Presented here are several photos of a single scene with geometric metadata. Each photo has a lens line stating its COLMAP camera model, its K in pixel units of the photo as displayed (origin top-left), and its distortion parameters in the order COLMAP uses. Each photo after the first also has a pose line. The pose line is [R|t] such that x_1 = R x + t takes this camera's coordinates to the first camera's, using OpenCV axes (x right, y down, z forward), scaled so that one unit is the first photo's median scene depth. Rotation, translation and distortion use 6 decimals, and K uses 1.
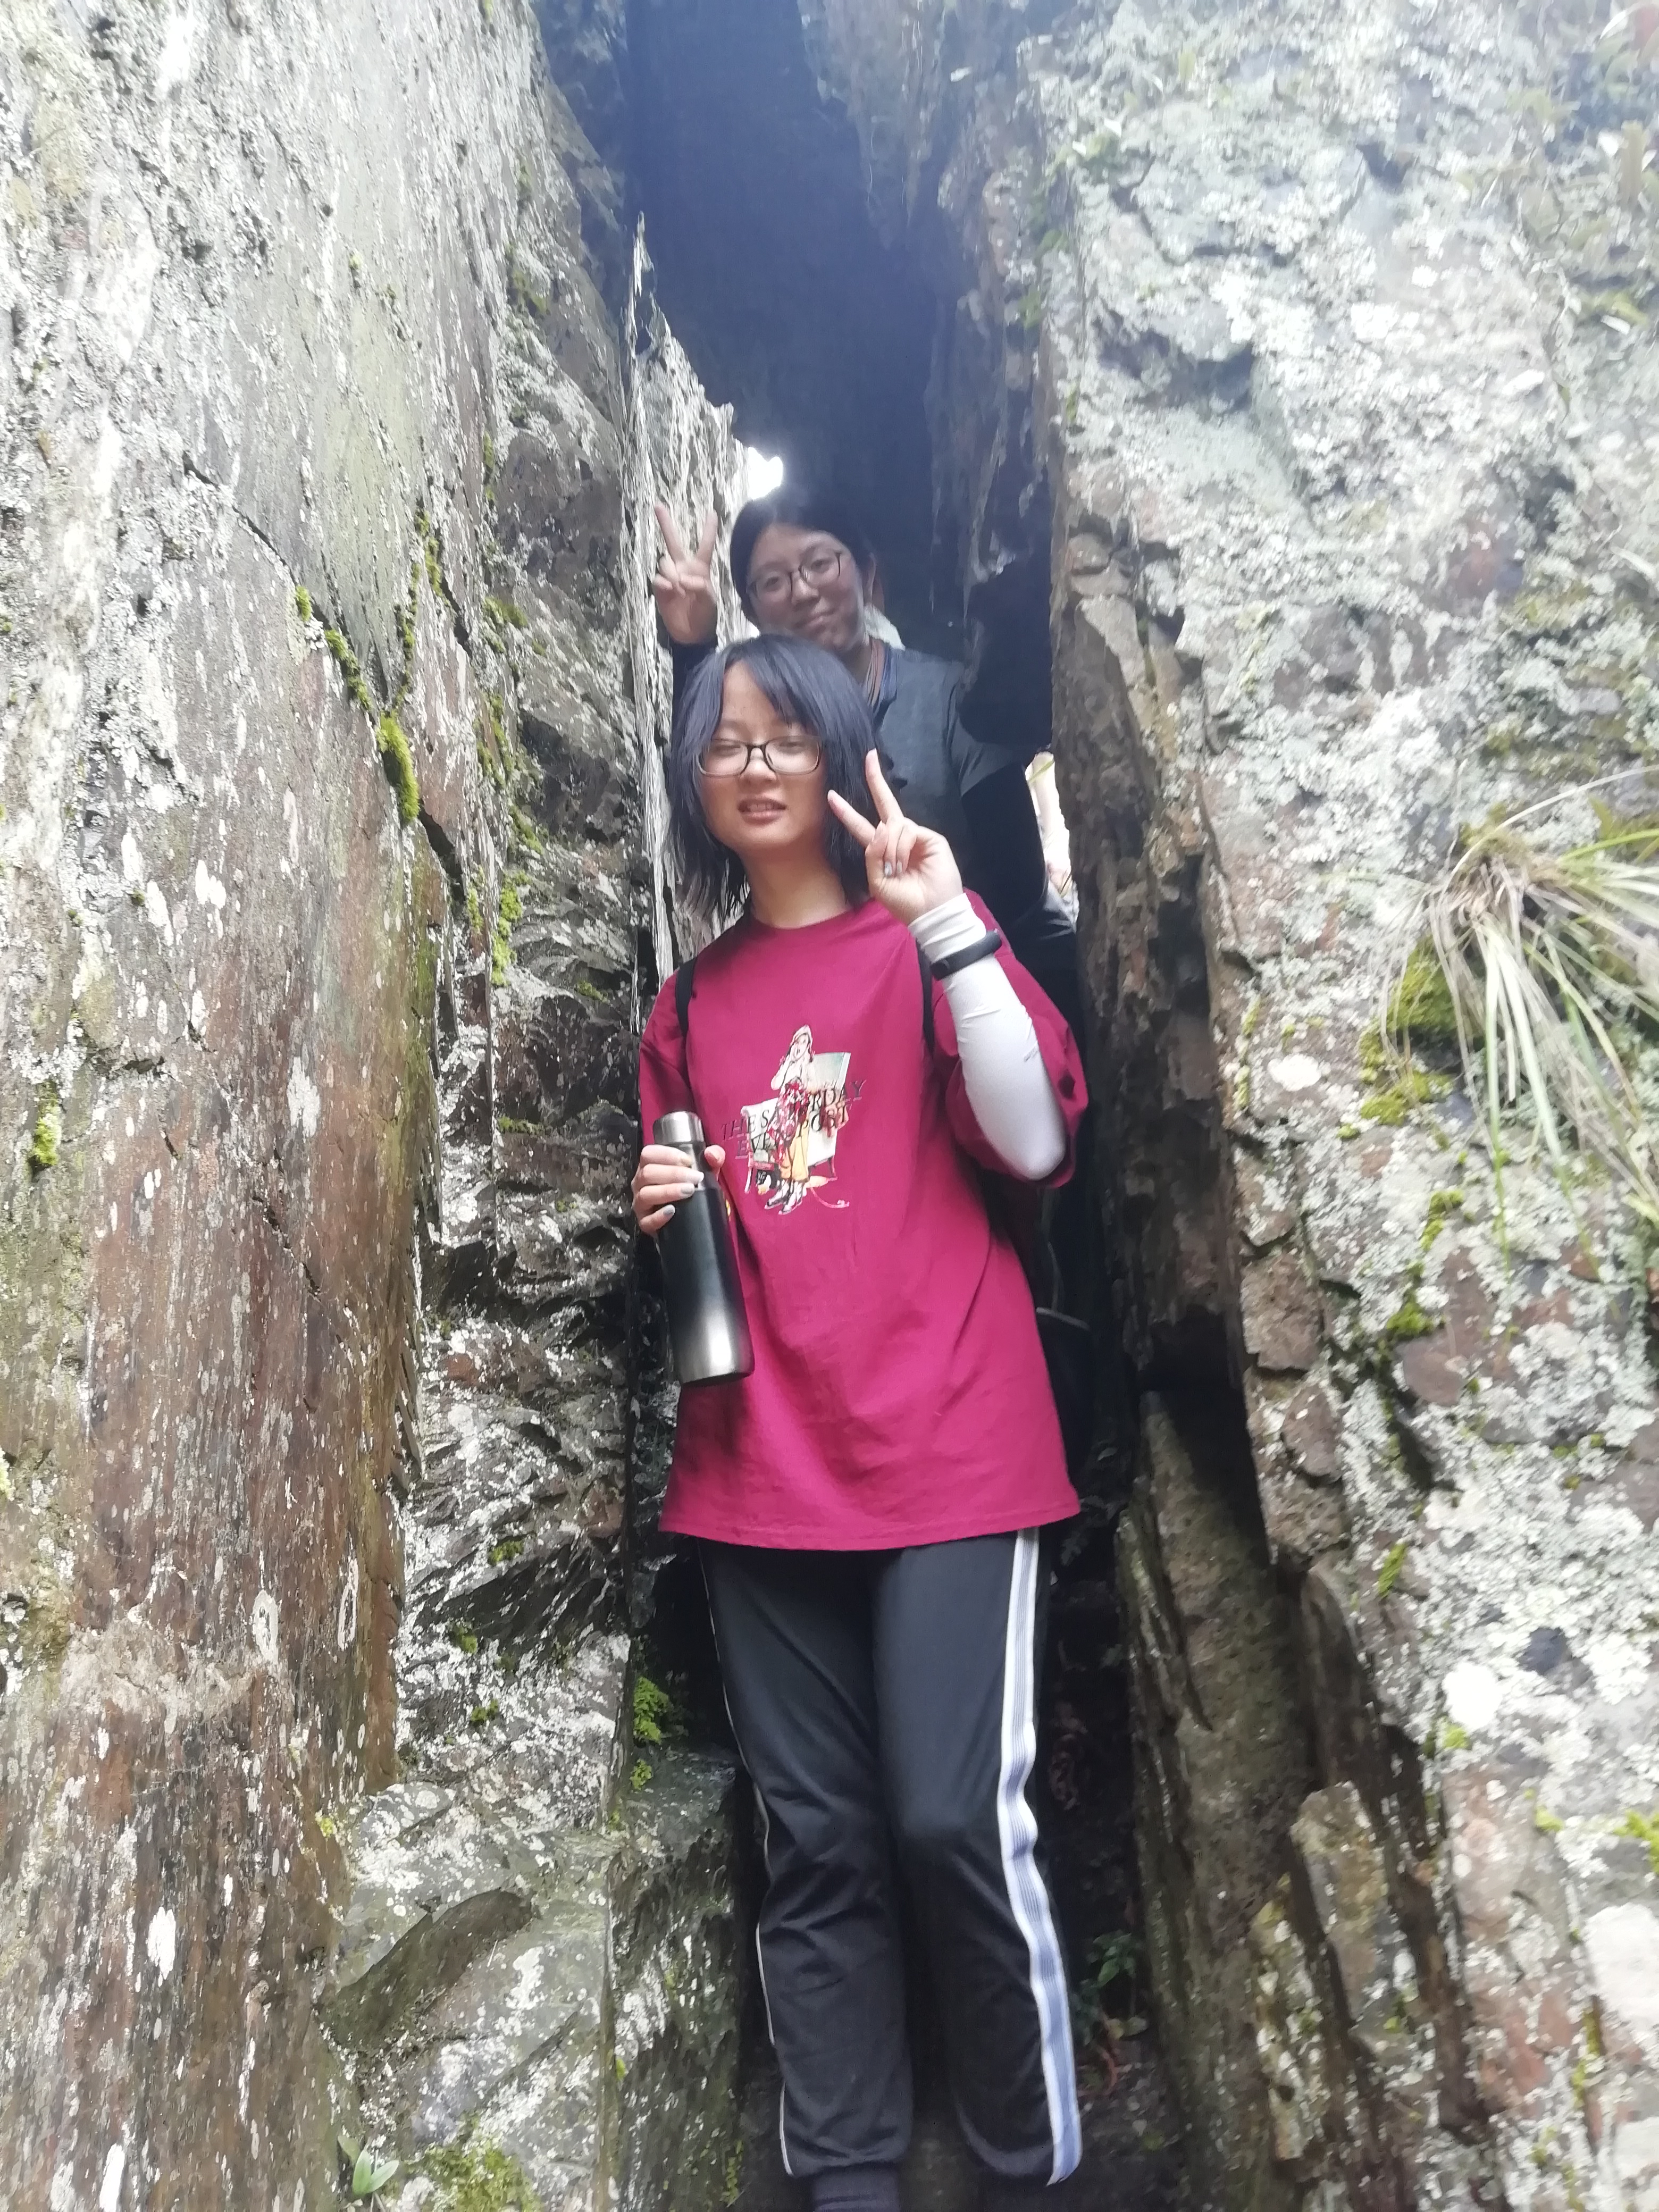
lens RADIAL K [[1332.9, 0, 959.9], [0, 1332.9, 1119.0], [0, 0, 1]] dist [0.022933, -0.006846]
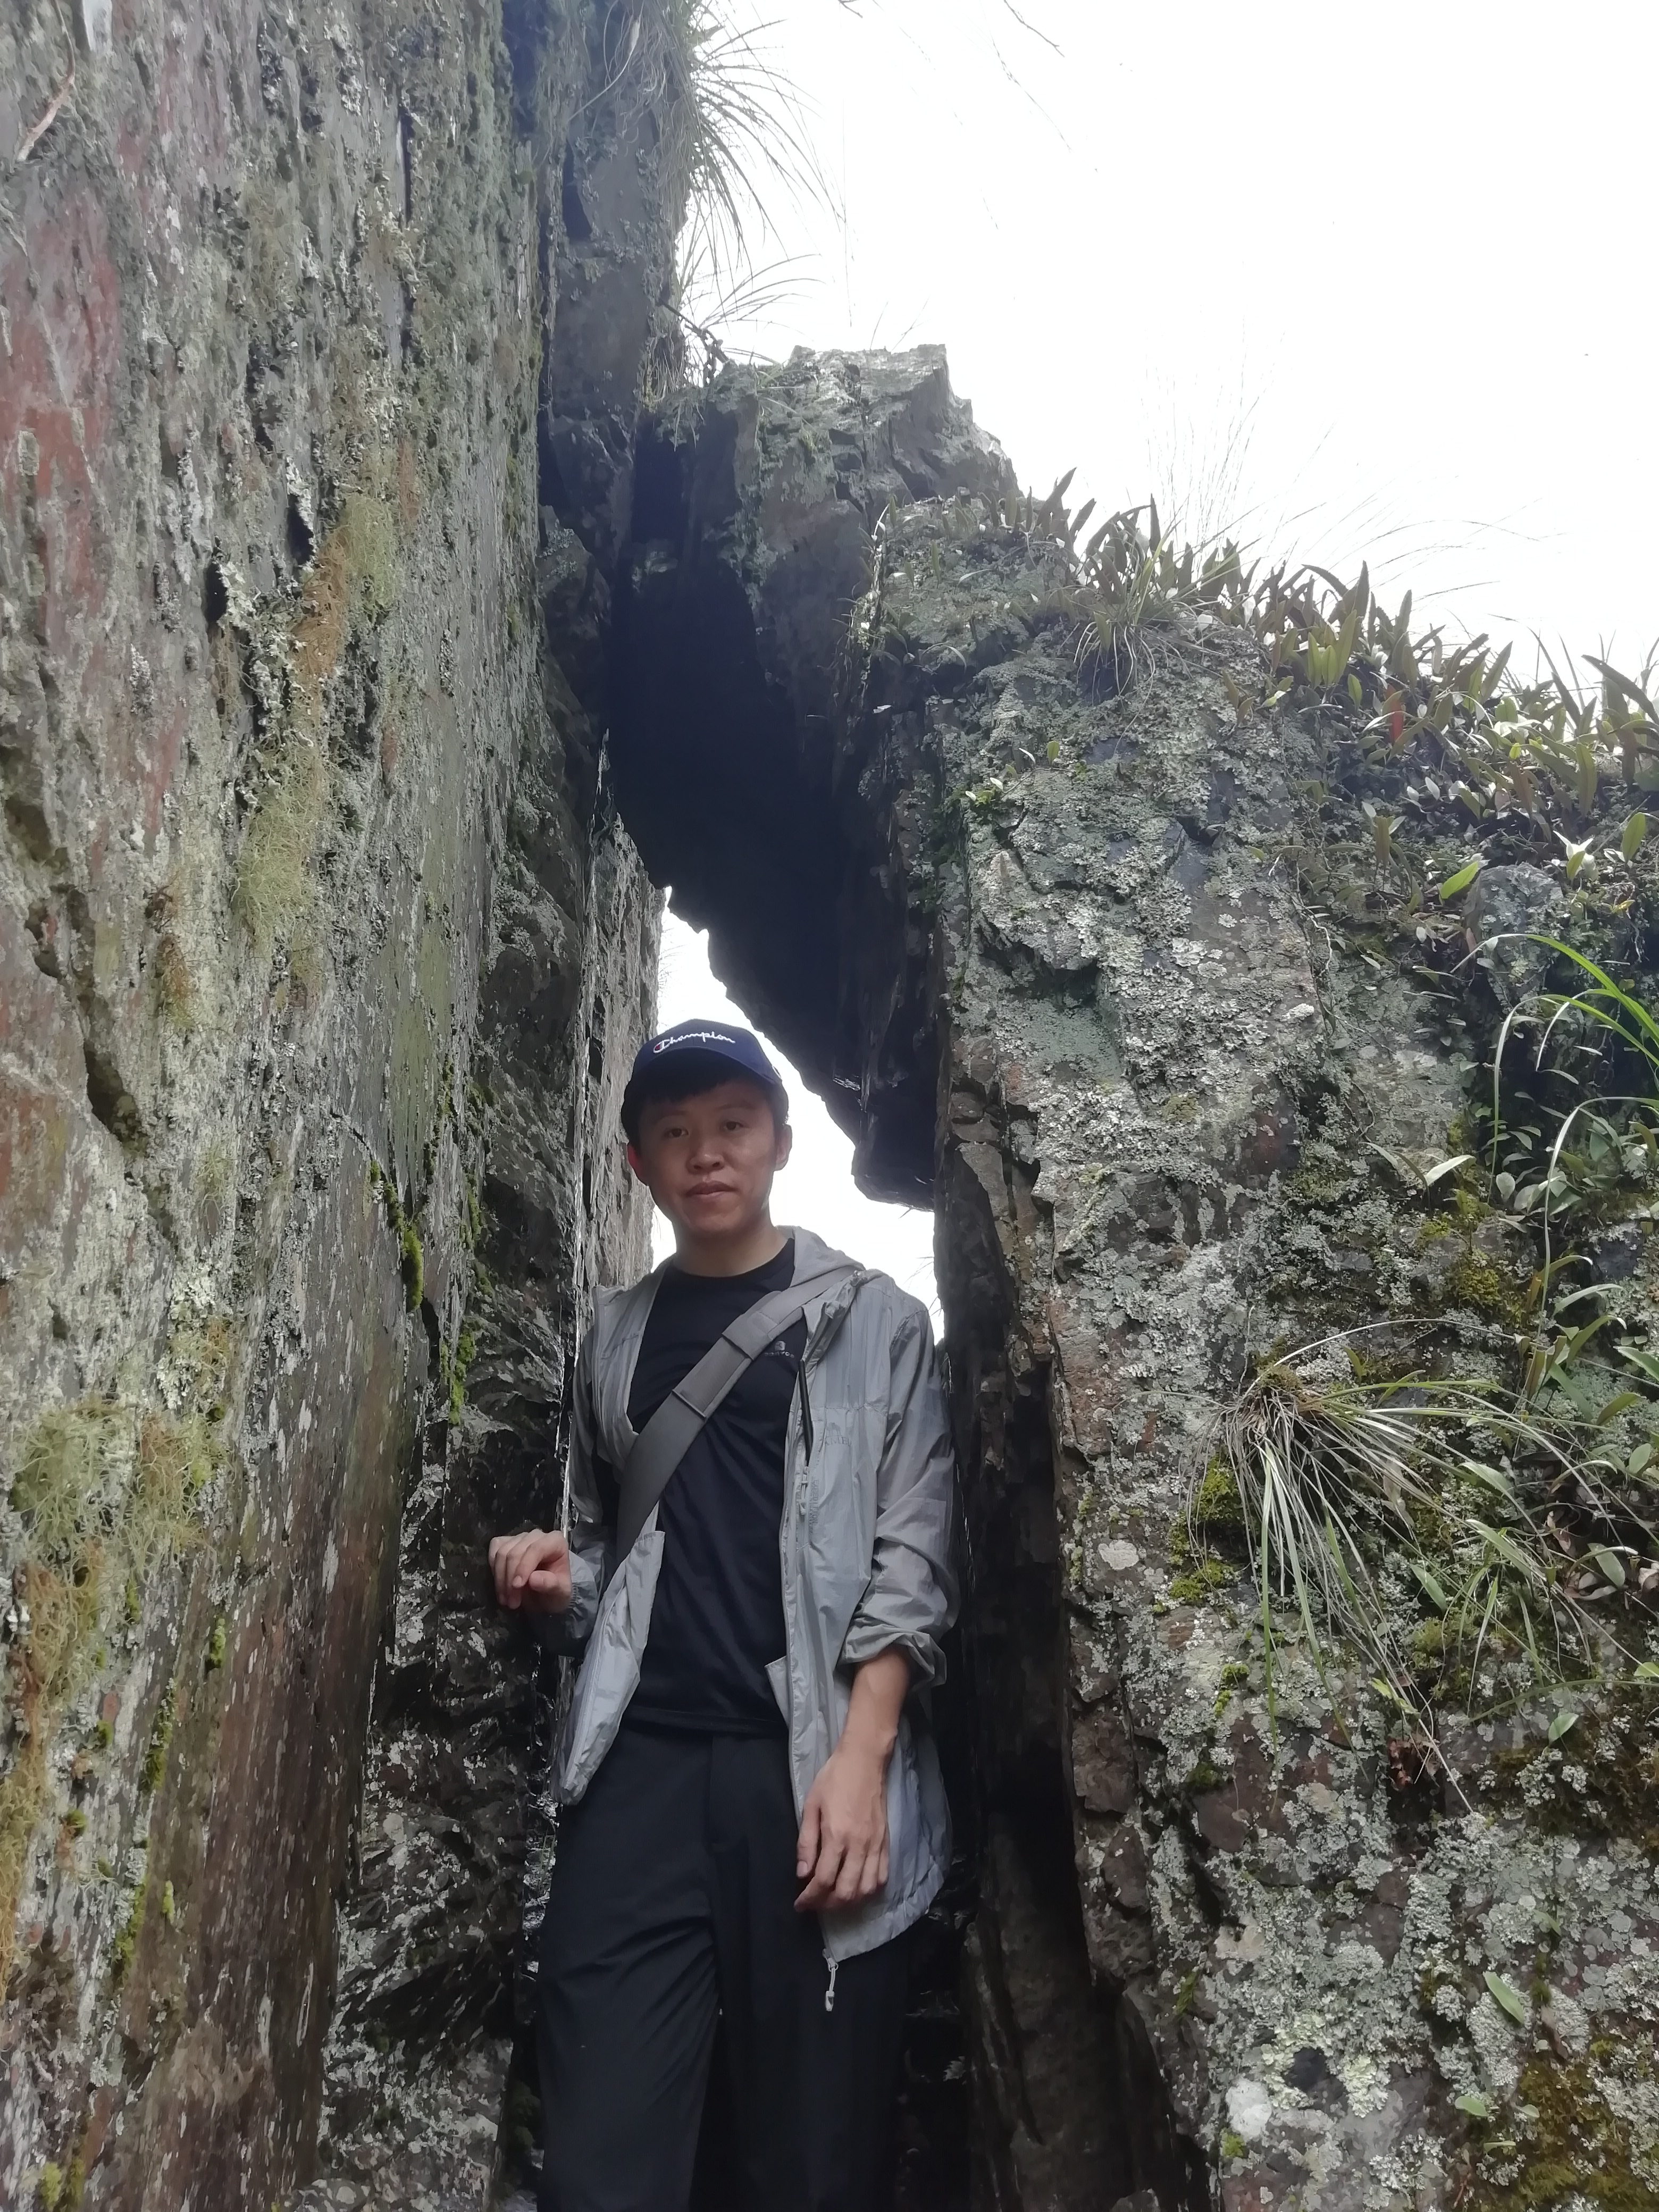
lens RADIAL K [[1593.5, 0, 890.4], [0, 1593.5, 1059.5], [0, 0, 1]] dist [0.026443, -0.018355]
pose [[0.997536, 0.051548, 0.047582, -0.054369], [-0.042281, 0.983023, -0.178543, -0.206661], [-0.055978, 0.176091, 0.982781, -0.516503]]
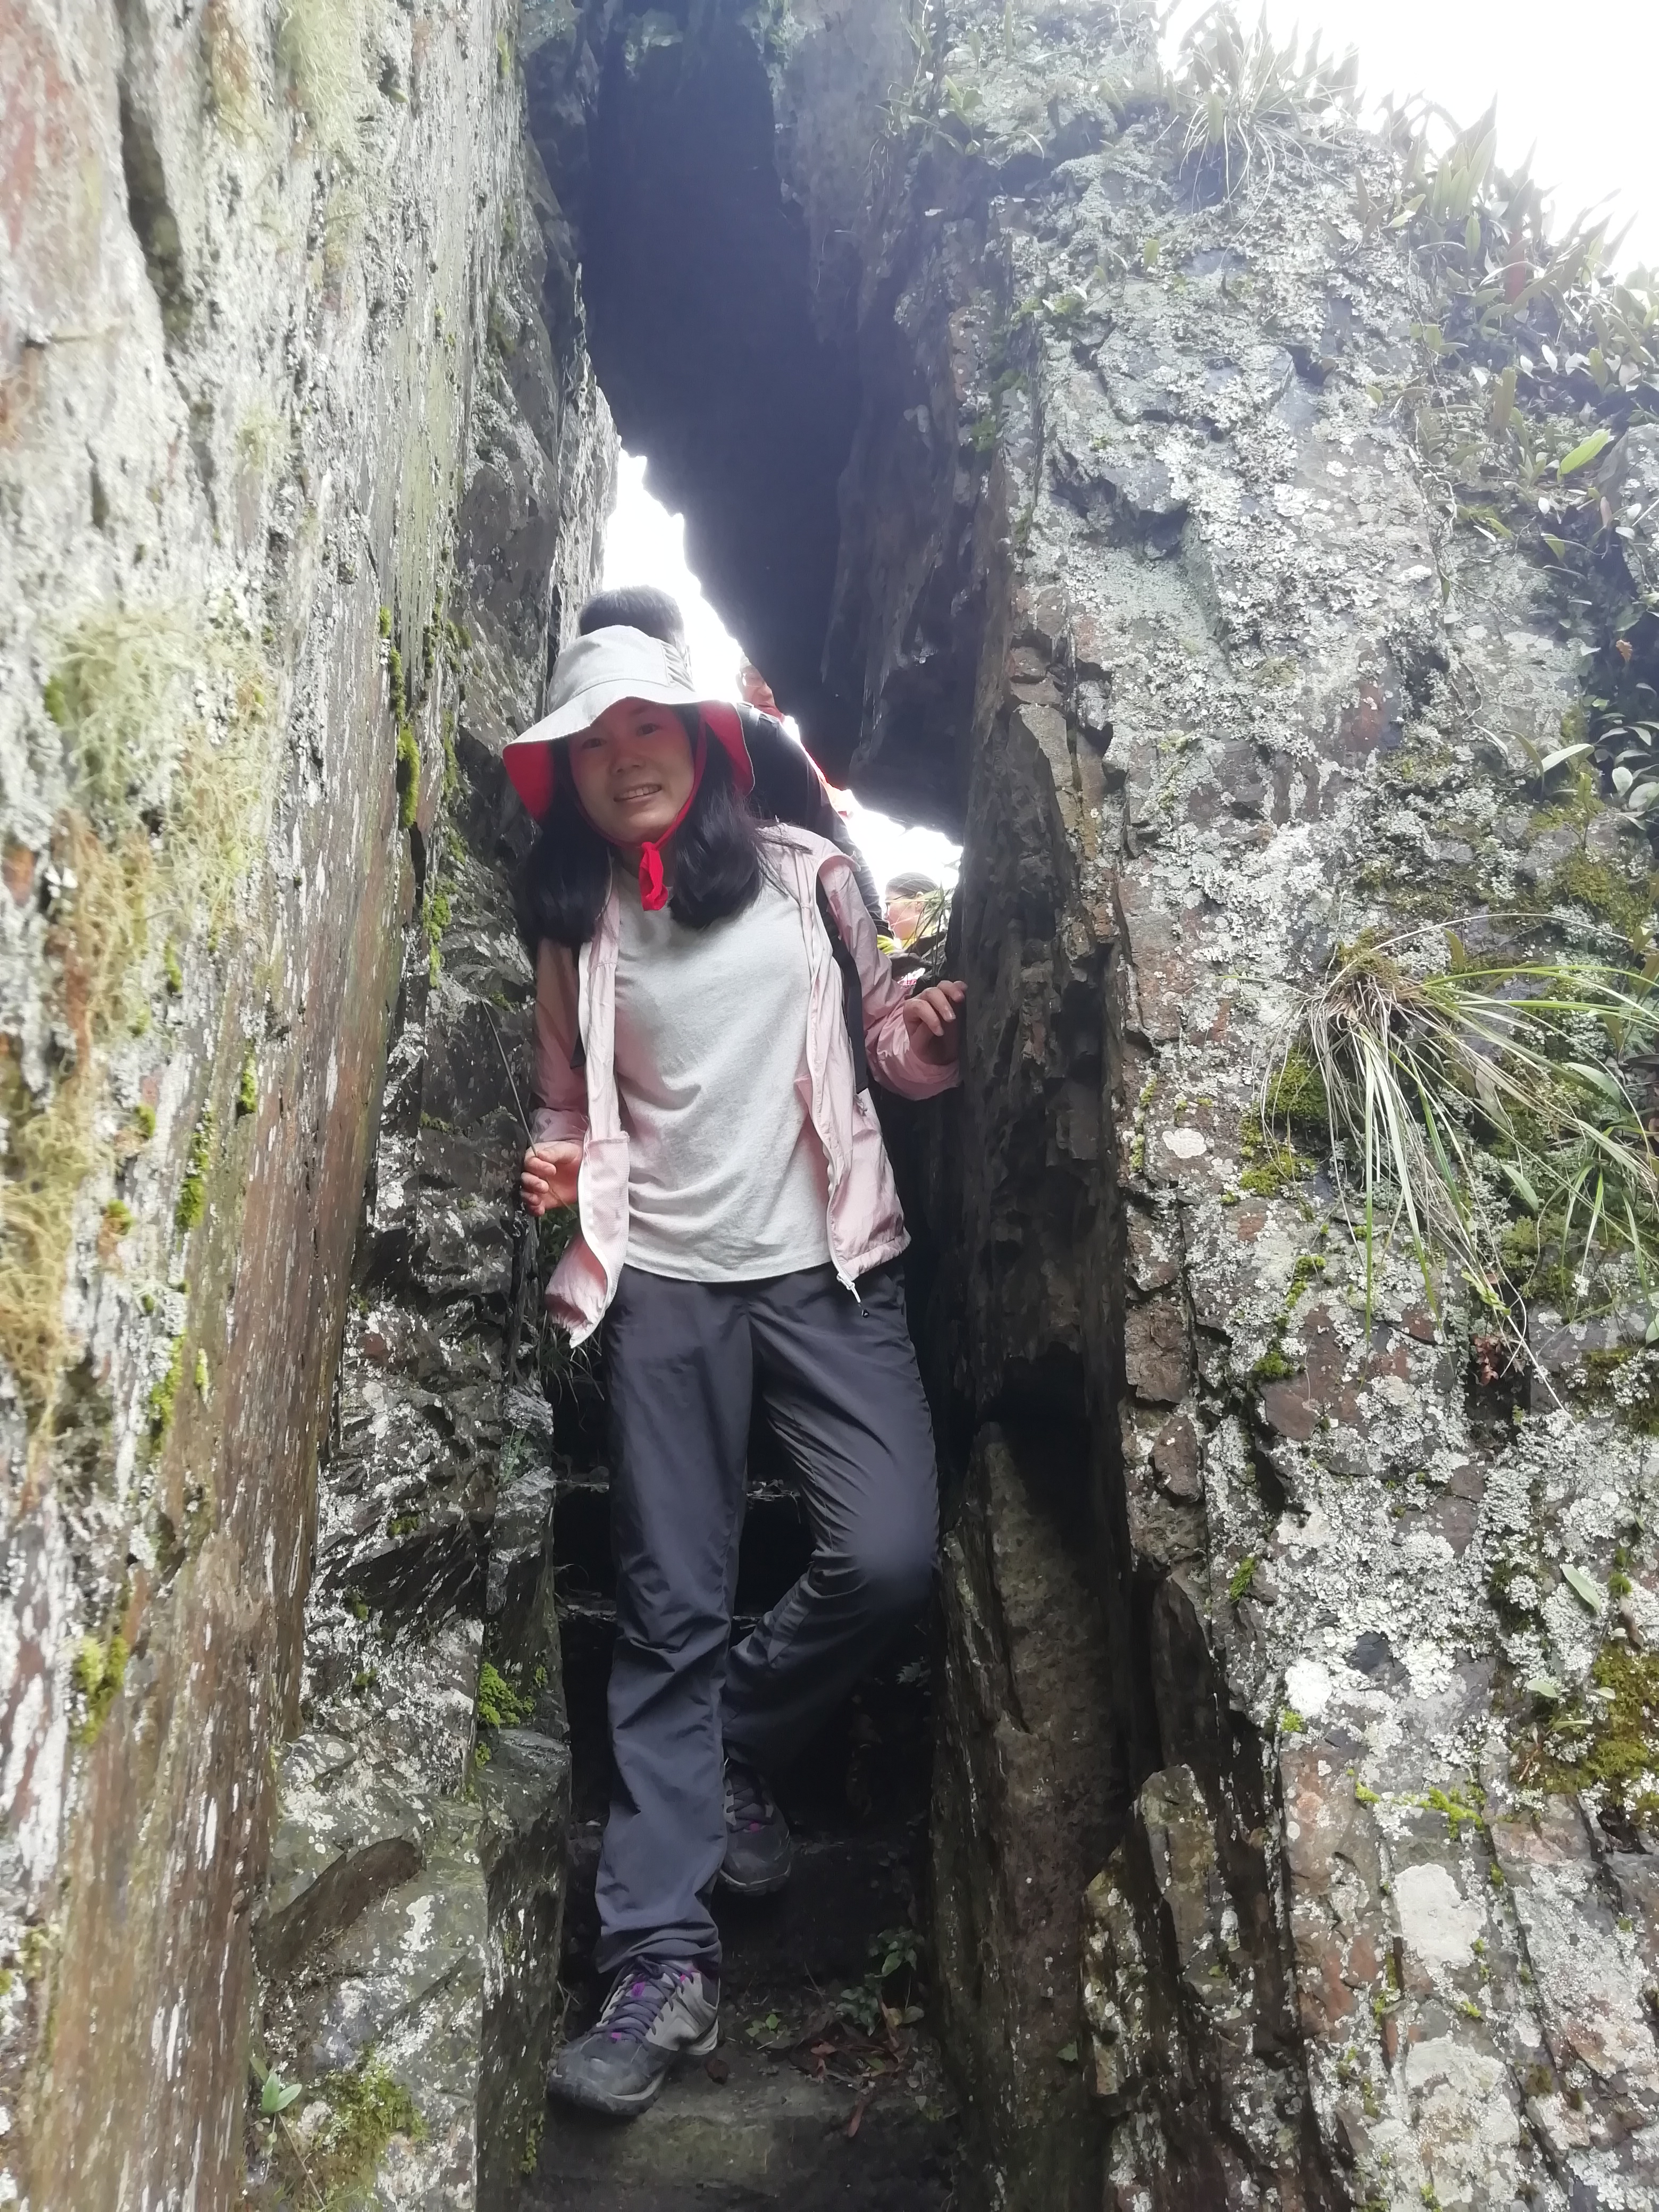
lens RADIAL K [[1419.2, 0, 742.9], [0, 1419.2, 1151.0], [0, 0, 1]] dist [0.037376, -0.028823]
pose [[0.987275, 0.097260, 0.125810, -0.266604], [-0.094885, 0.995181, -0.024747, 0.036783], [-0.127611, 0.012494, 0.991746, -0.155422]]
